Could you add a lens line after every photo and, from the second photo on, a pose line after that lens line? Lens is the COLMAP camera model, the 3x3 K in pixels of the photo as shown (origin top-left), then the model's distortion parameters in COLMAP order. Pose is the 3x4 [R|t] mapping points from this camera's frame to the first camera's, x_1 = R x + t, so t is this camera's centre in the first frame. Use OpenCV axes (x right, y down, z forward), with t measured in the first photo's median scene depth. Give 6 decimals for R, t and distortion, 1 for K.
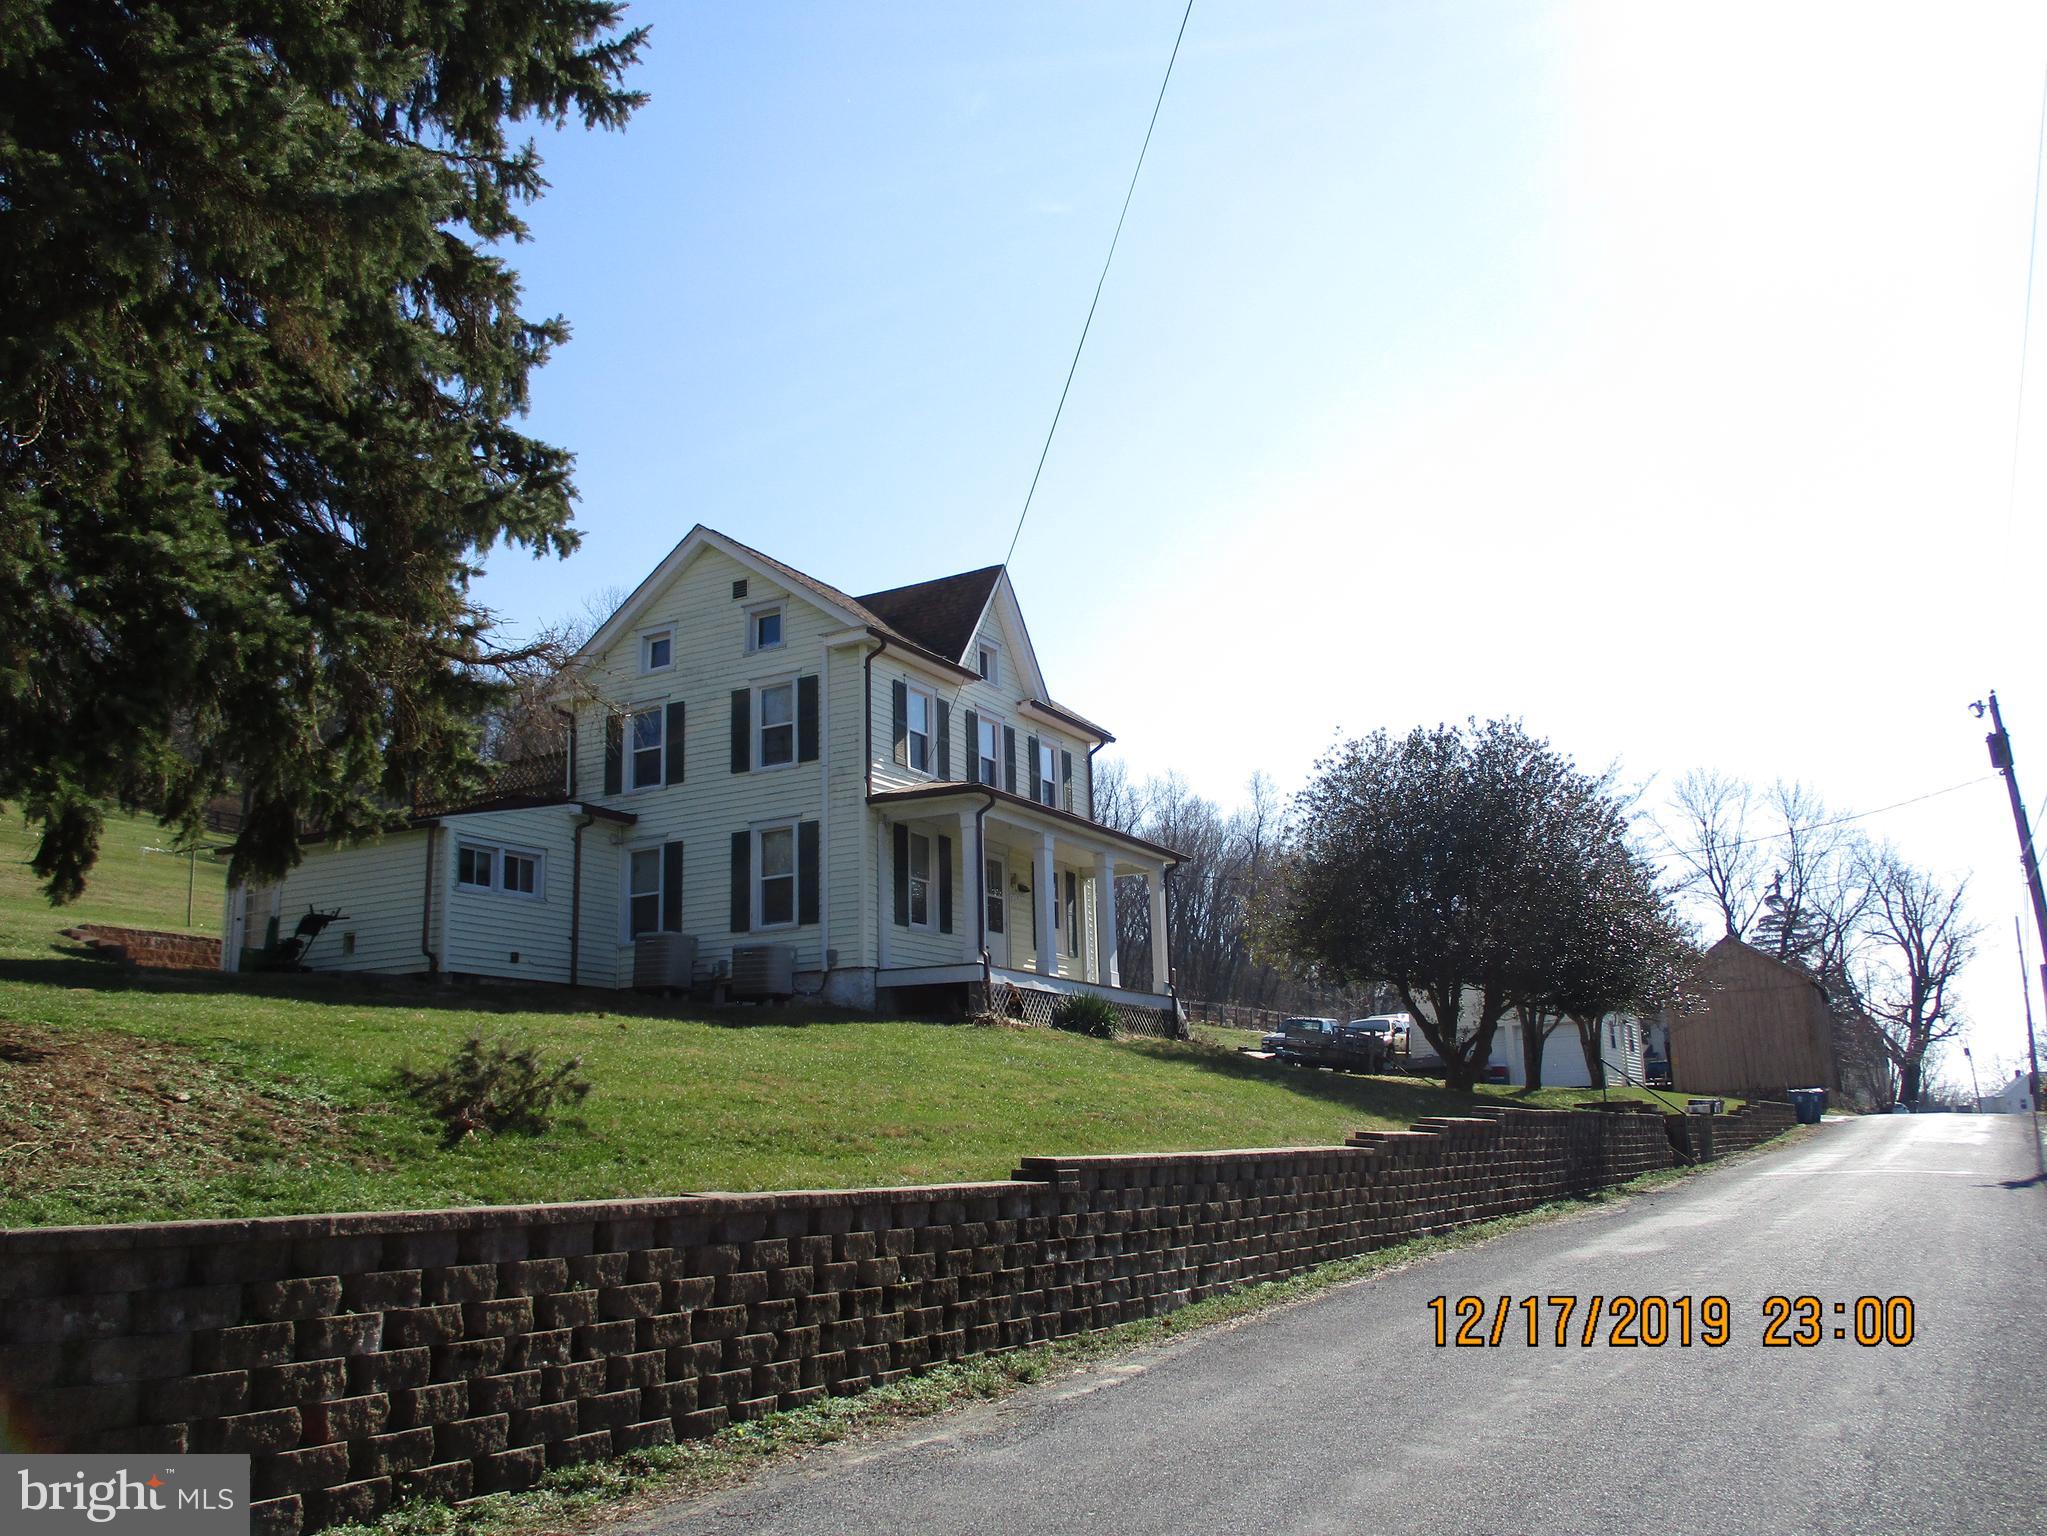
lens RADIAL K [[1697.0, 0, 1040.2], [0, 1697.0, 763.6], [0, 0, 1]] dist [-0.032338, 0.012081]
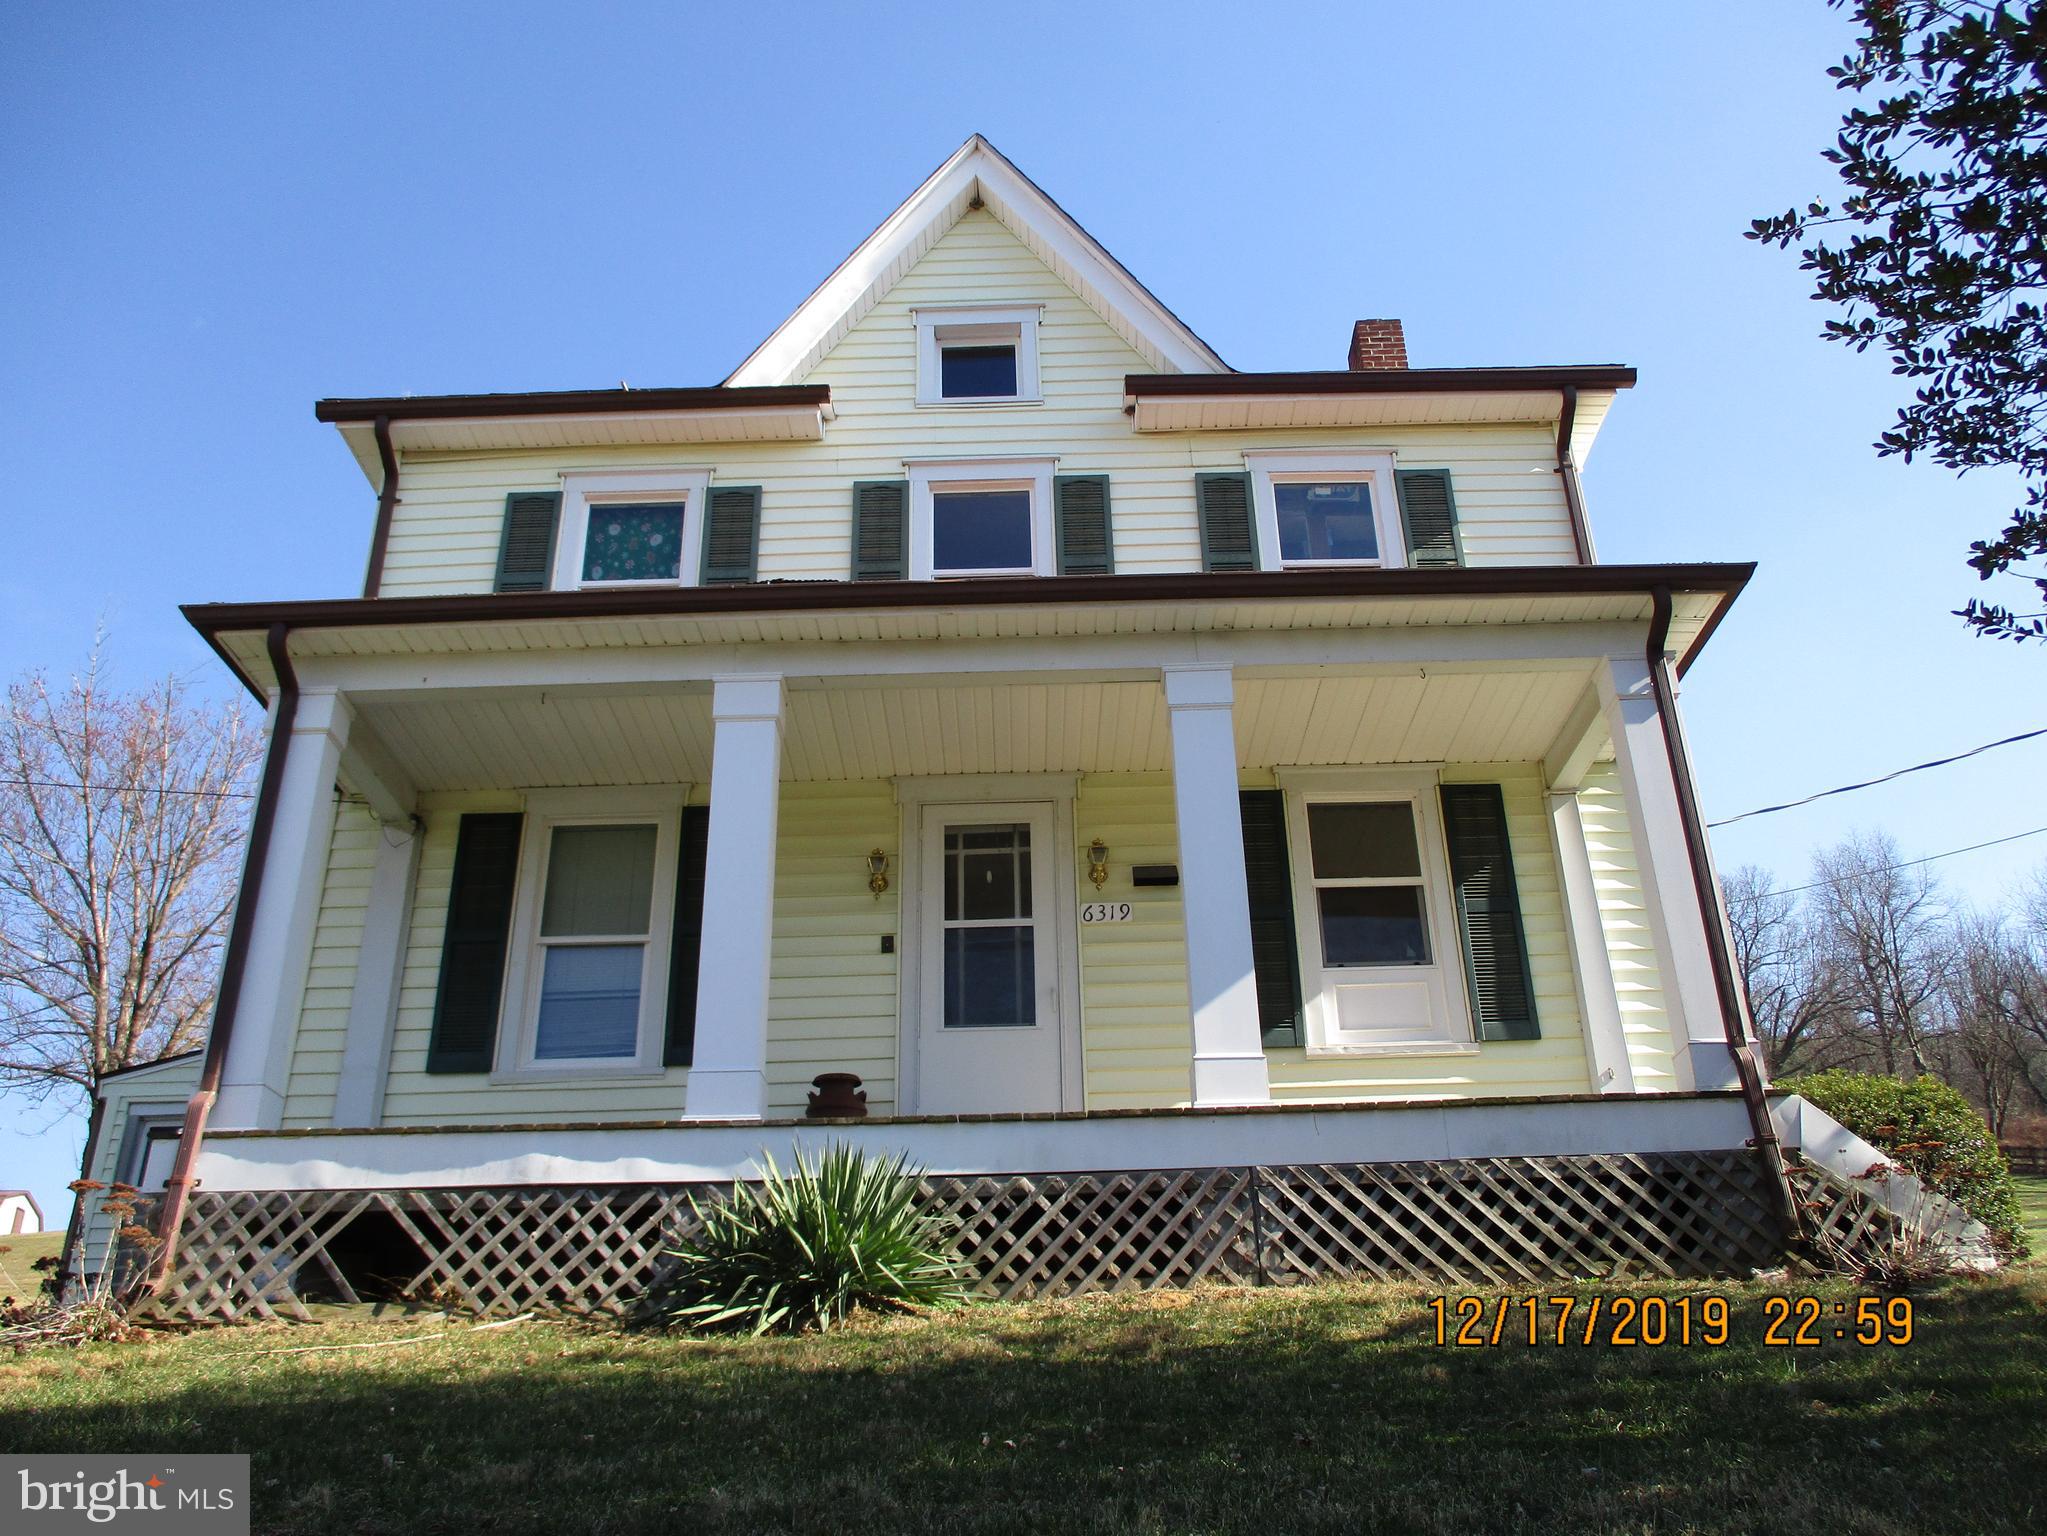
lens RADIAL K [[1697.0, 0, 1040.2], [0, 1697.0, 763.6], [0, 0, 1]] dist [-0.032338, 0.012081]
pose [[0.465741, -0.385475, -0.796552, 0.272575], [0.214038, 0.922482, -0.321269, 0.168664], [0.858646, -0.020865, 0.512144, 0.890422]]
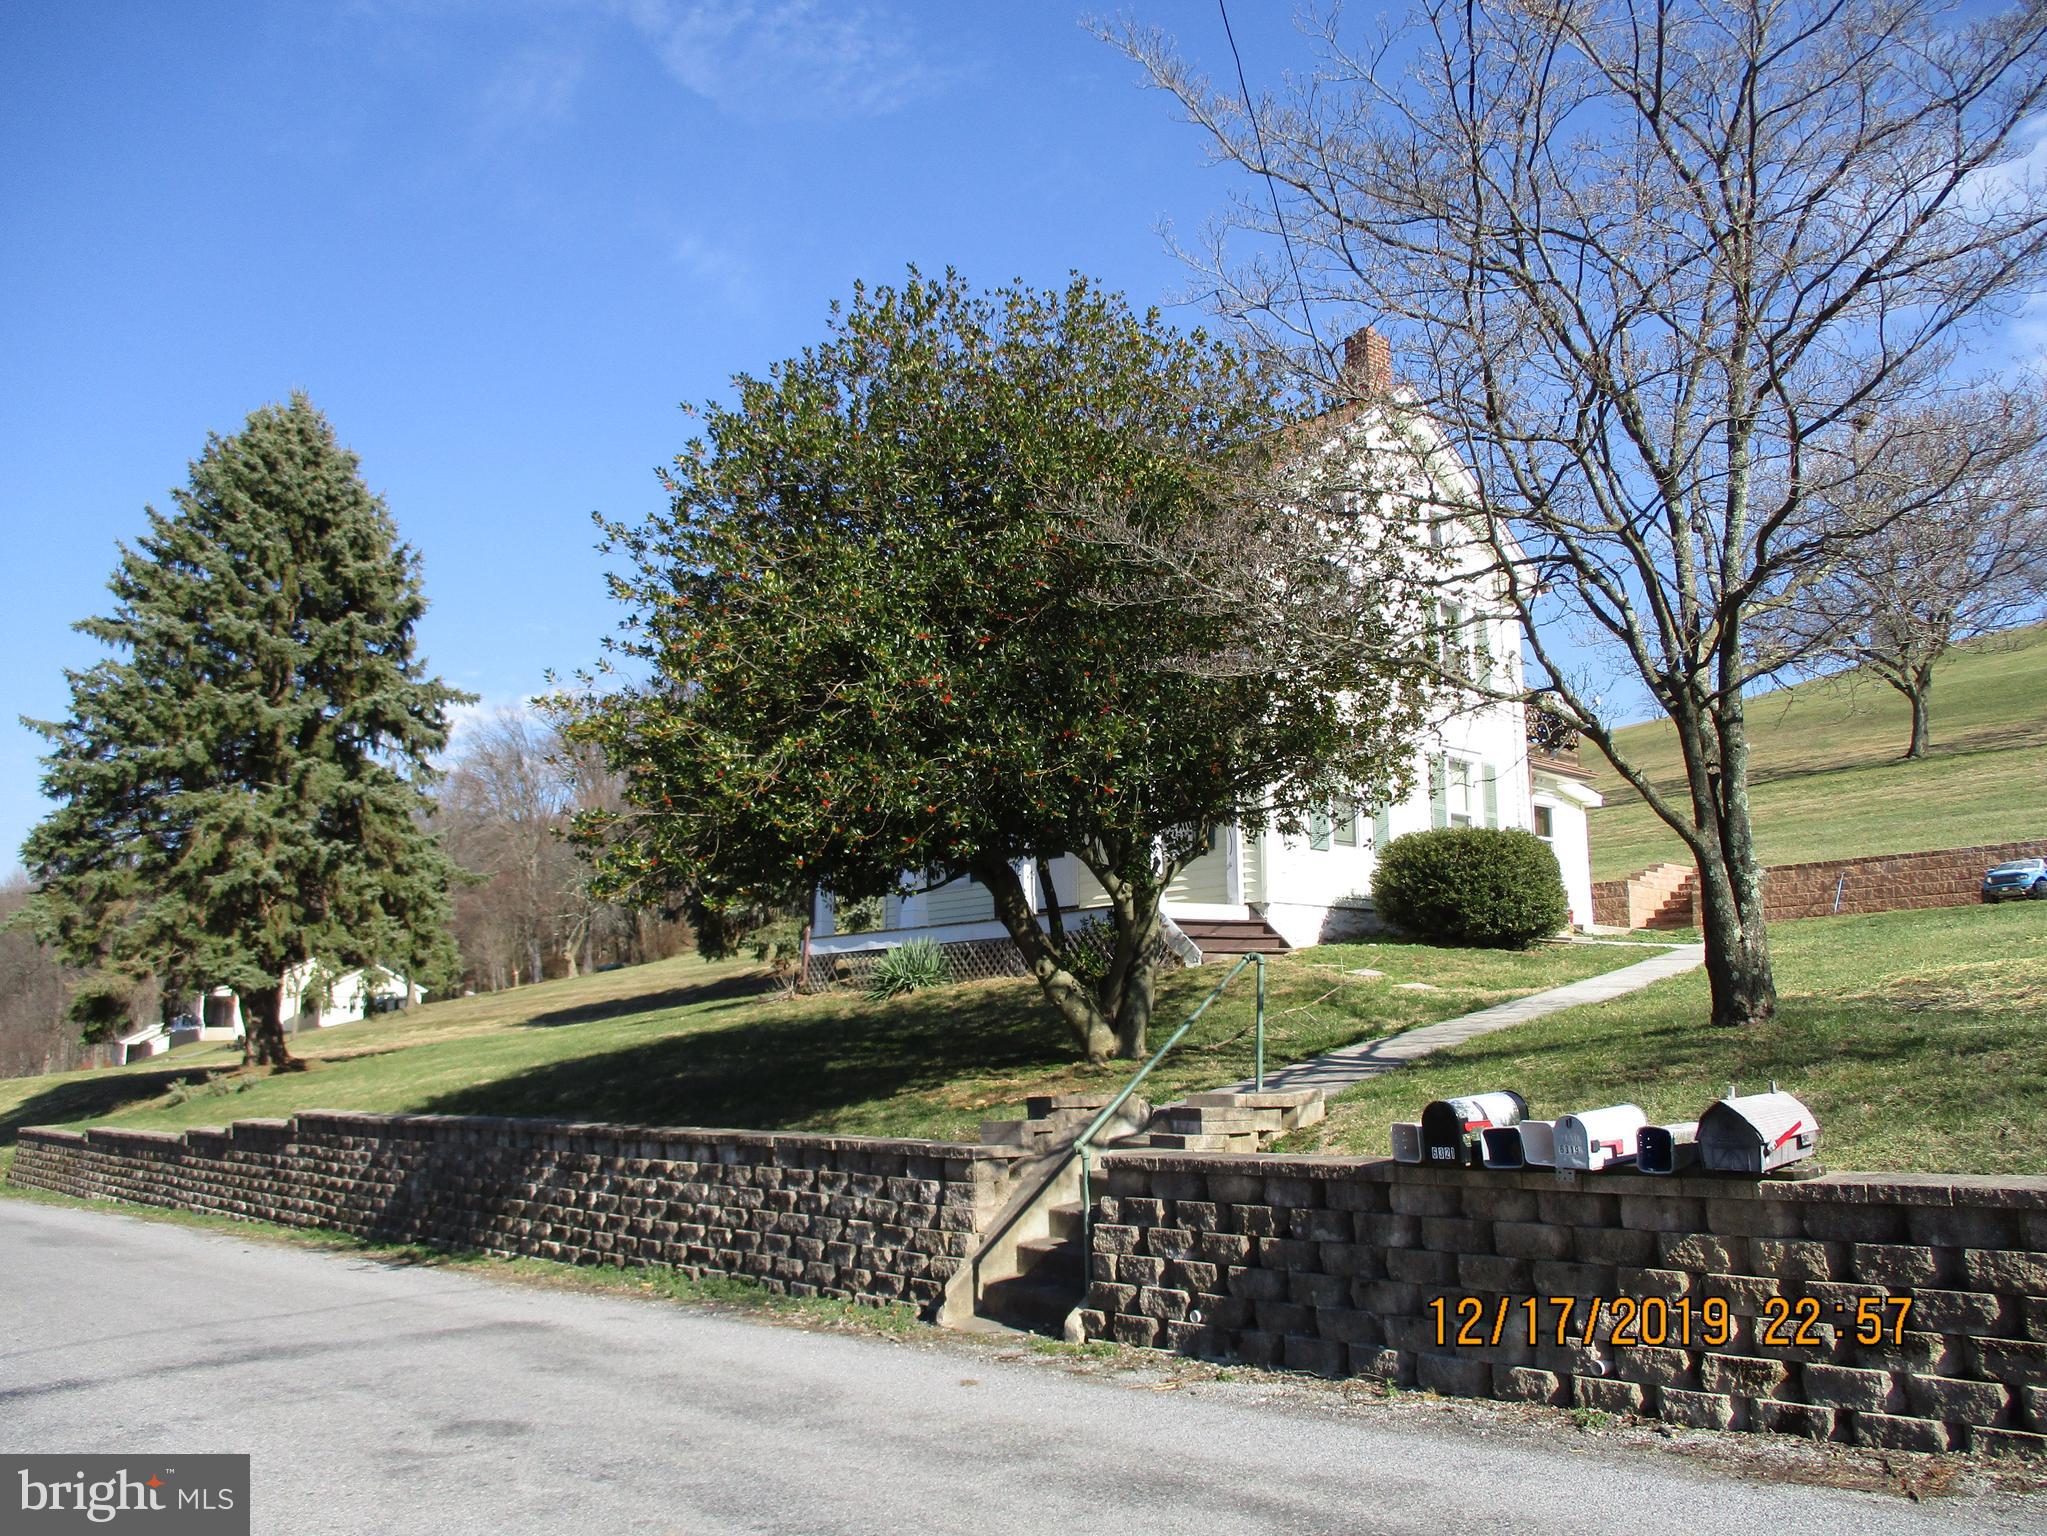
lens RADIAL K [[1690.9, 0, 1044.5], [0, 1690.9, 758.5], [0, 0, 1]] dist [-0.034240, -0.006205]
pose [[-0.340931, -0.132148, -0.930754, 0.792945], [0.231136, 0.947896, -0.219246, 0.246180], [0.911231, -0.289879, -0.292623, 1.323565]]
